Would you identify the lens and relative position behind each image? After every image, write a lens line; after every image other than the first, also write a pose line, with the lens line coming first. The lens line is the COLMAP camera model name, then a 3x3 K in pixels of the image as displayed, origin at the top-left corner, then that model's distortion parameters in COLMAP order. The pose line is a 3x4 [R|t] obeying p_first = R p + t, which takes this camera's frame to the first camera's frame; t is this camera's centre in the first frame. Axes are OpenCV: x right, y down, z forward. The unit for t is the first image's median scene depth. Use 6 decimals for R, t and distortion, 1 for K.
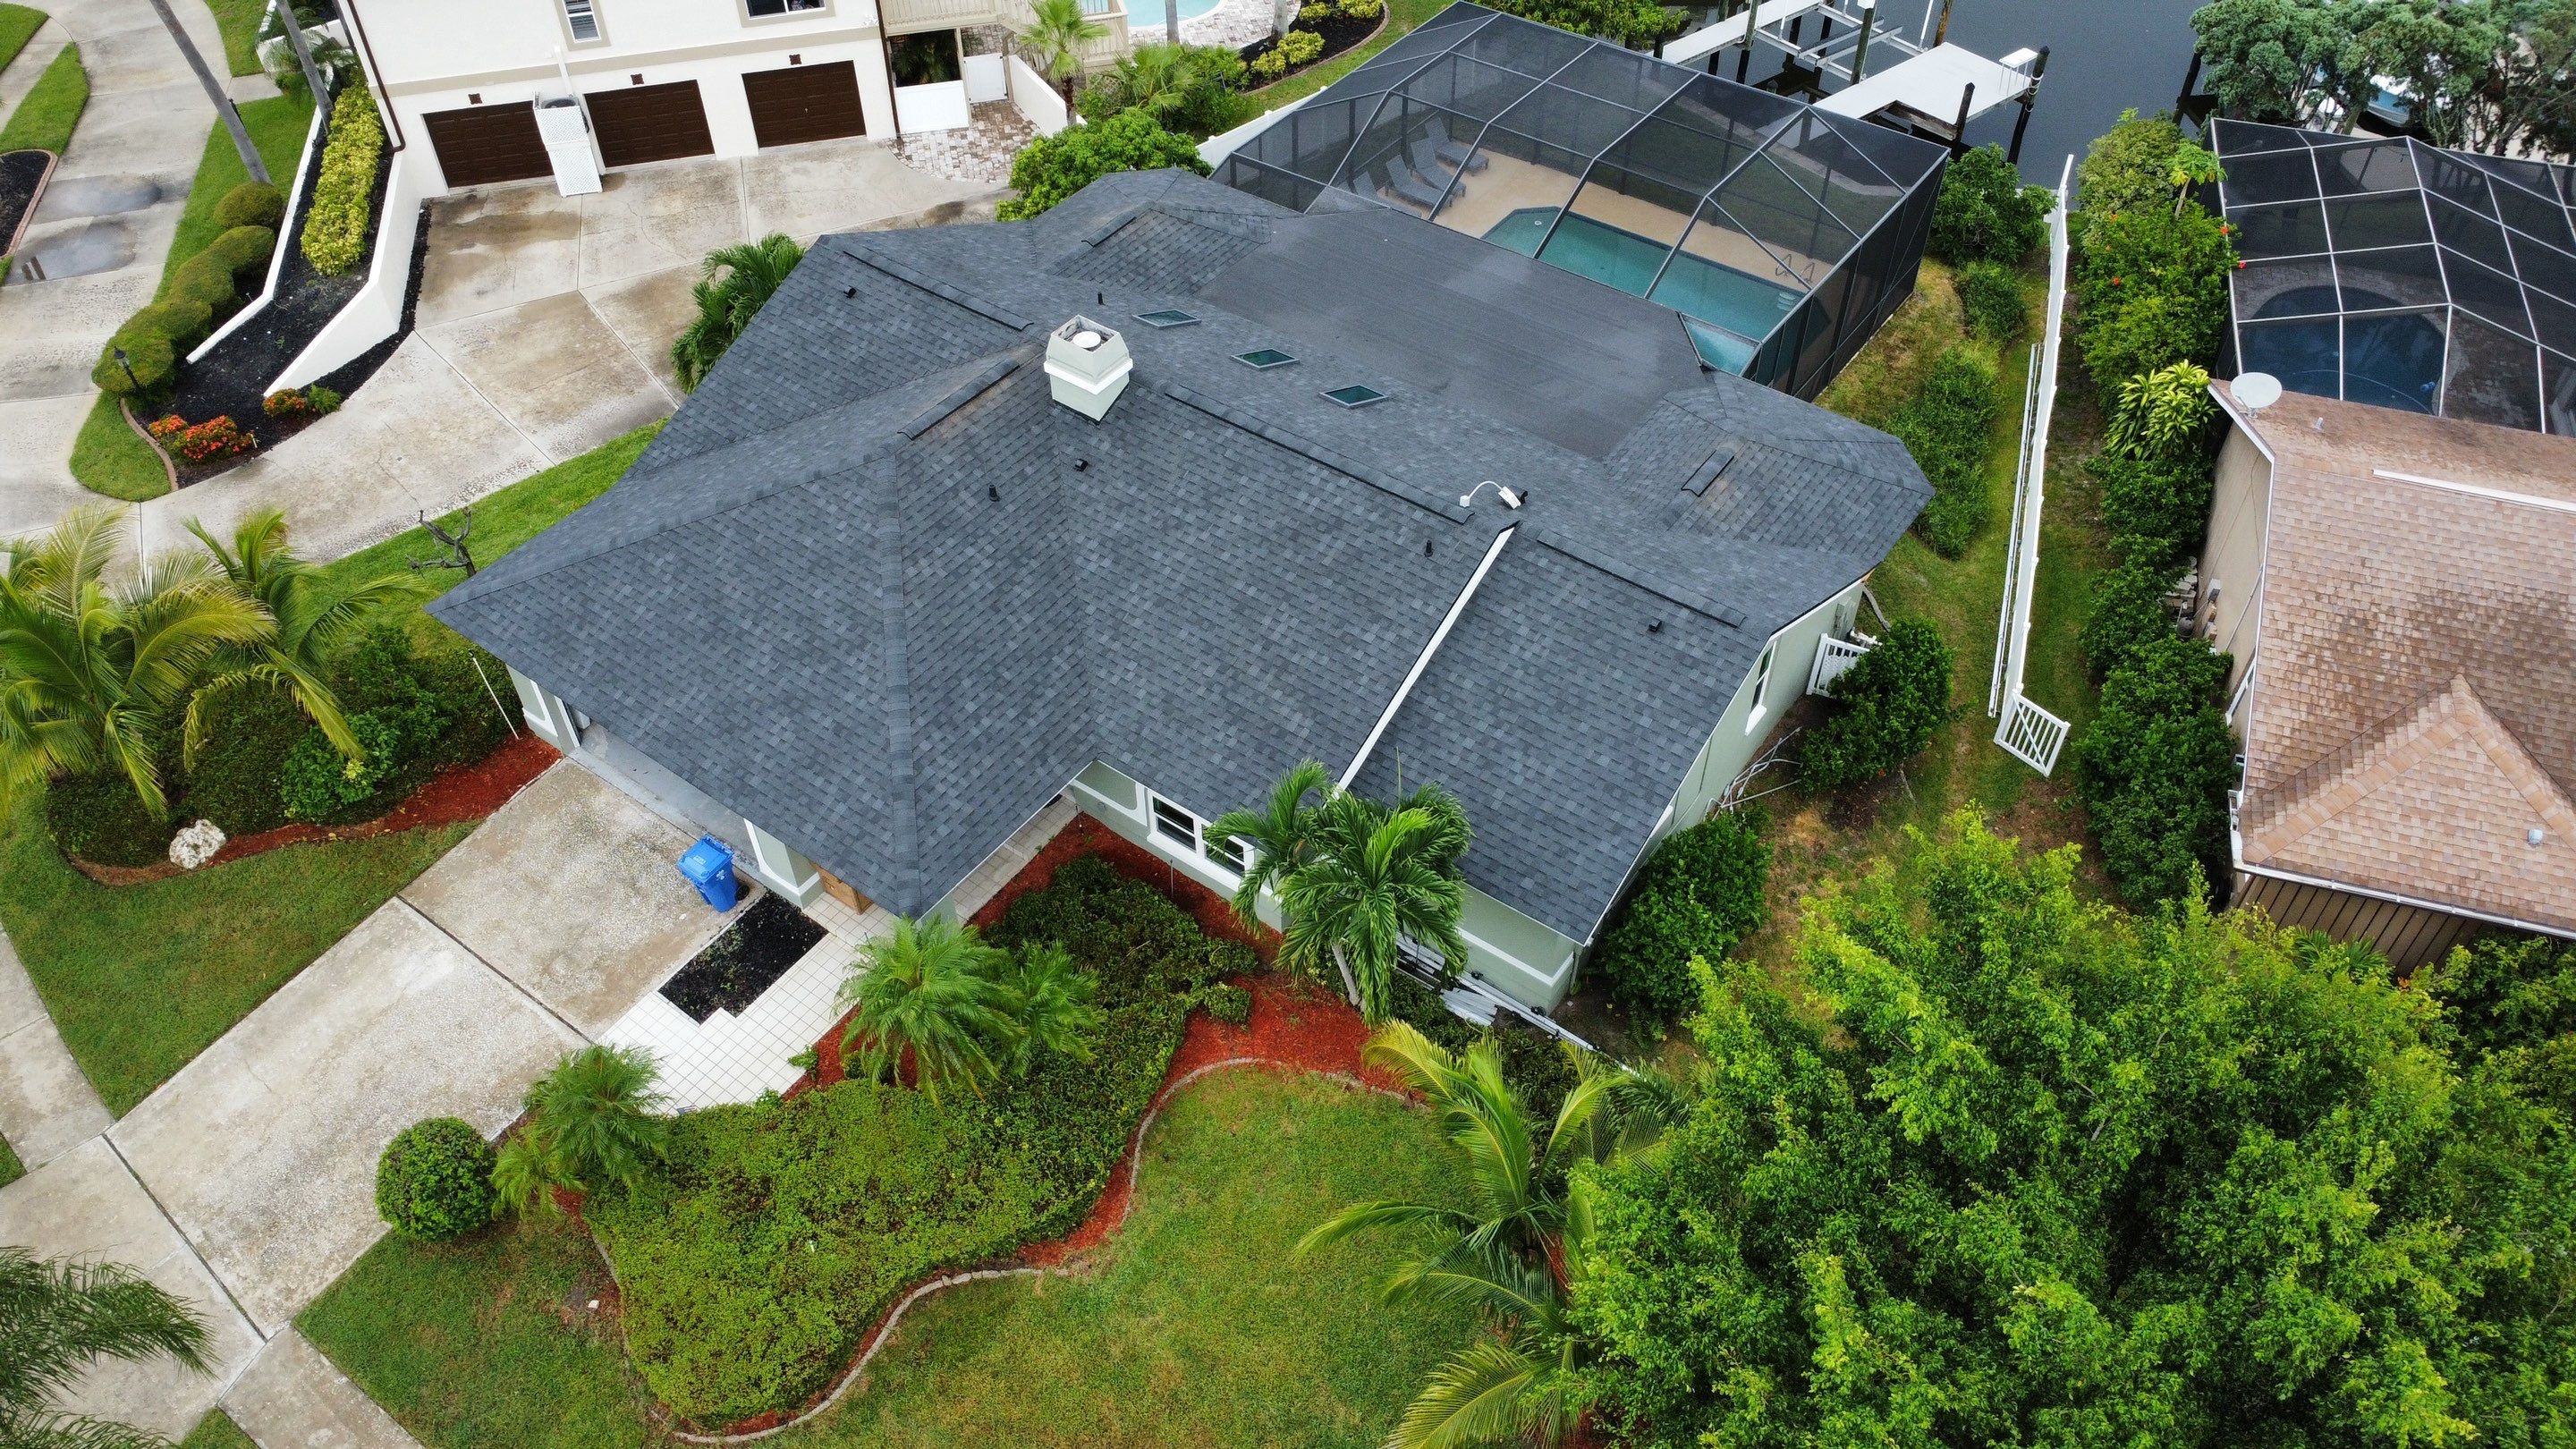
lens RADIAL K [[1866.8, 0, 1294.0], [0, 1866.8, 722.1], [0, 0, 1]] dist [-0.021885, -0.016559]
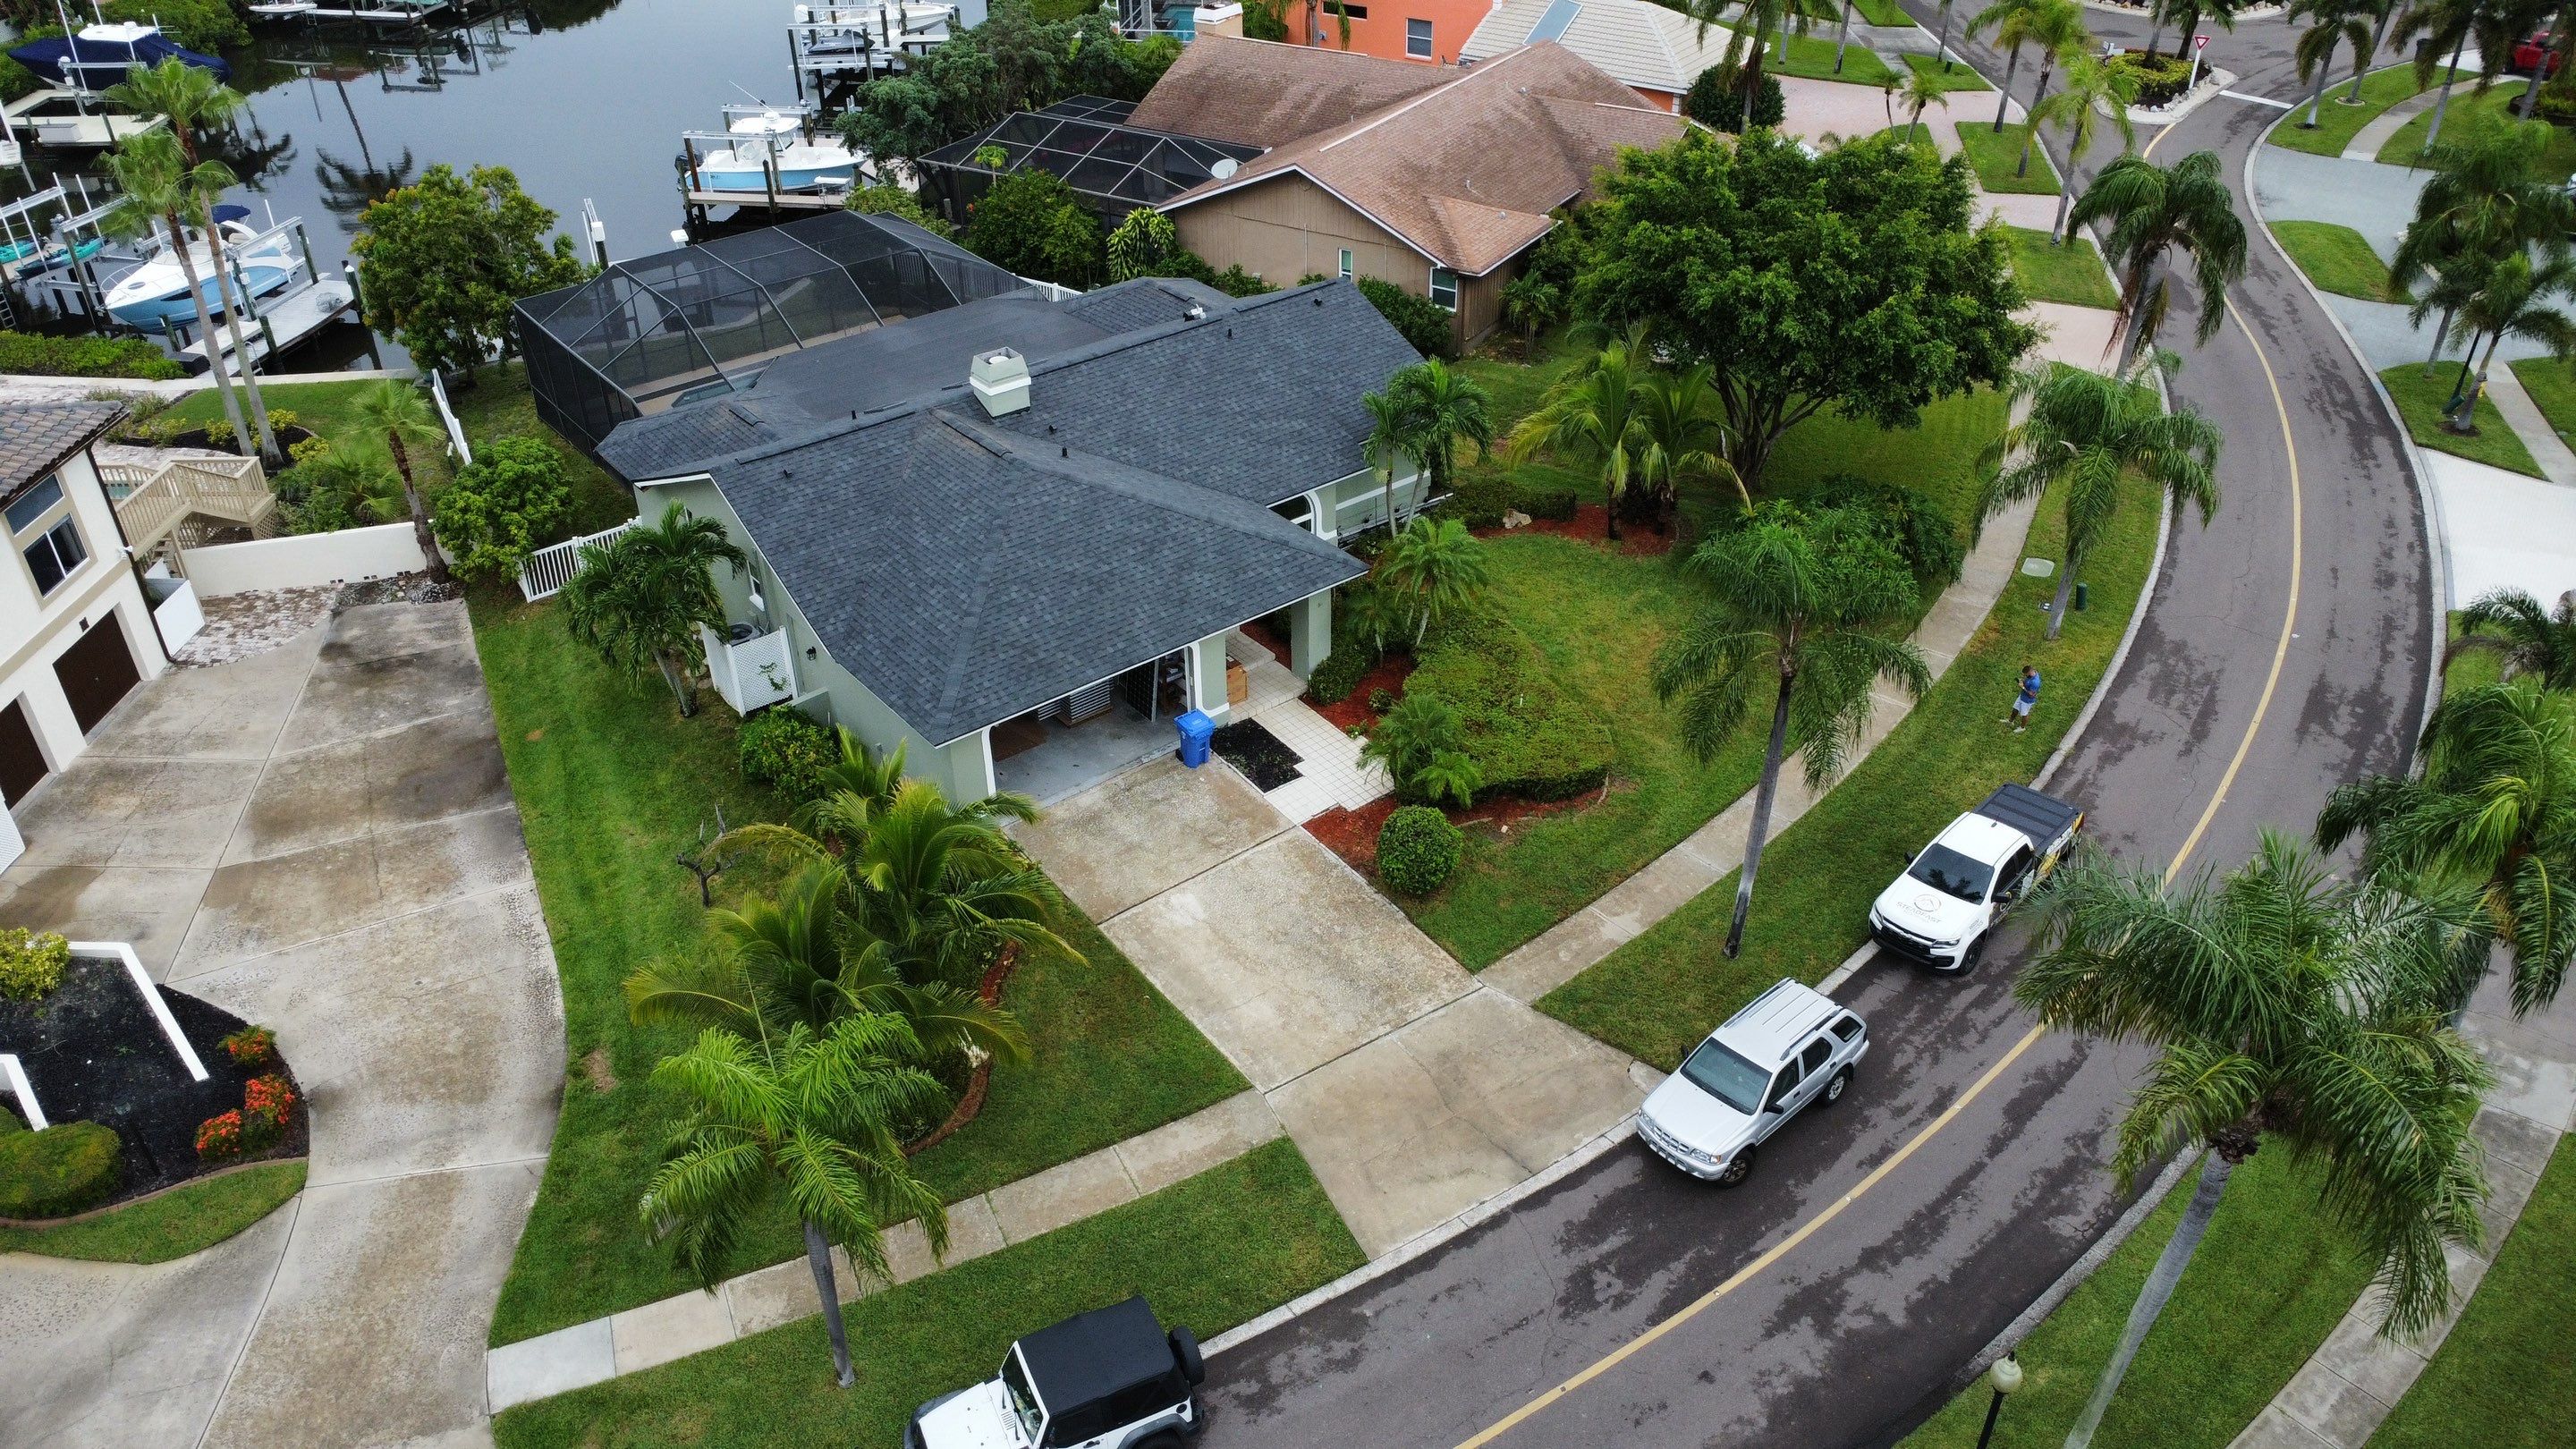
lens RADIAL K [[1866.8, 0, 1289.0], [0, 1866.8, 708.4], [0, 0, 1]] dist [-0.021885, -0.016559]
pose [[0.259771, -0.524655, 0.810714, -1.288321], [0.693166, 0.685826, 0.221727, -0.173951], [-0.672339, 0.504361, 0.541831, 0.188607]]
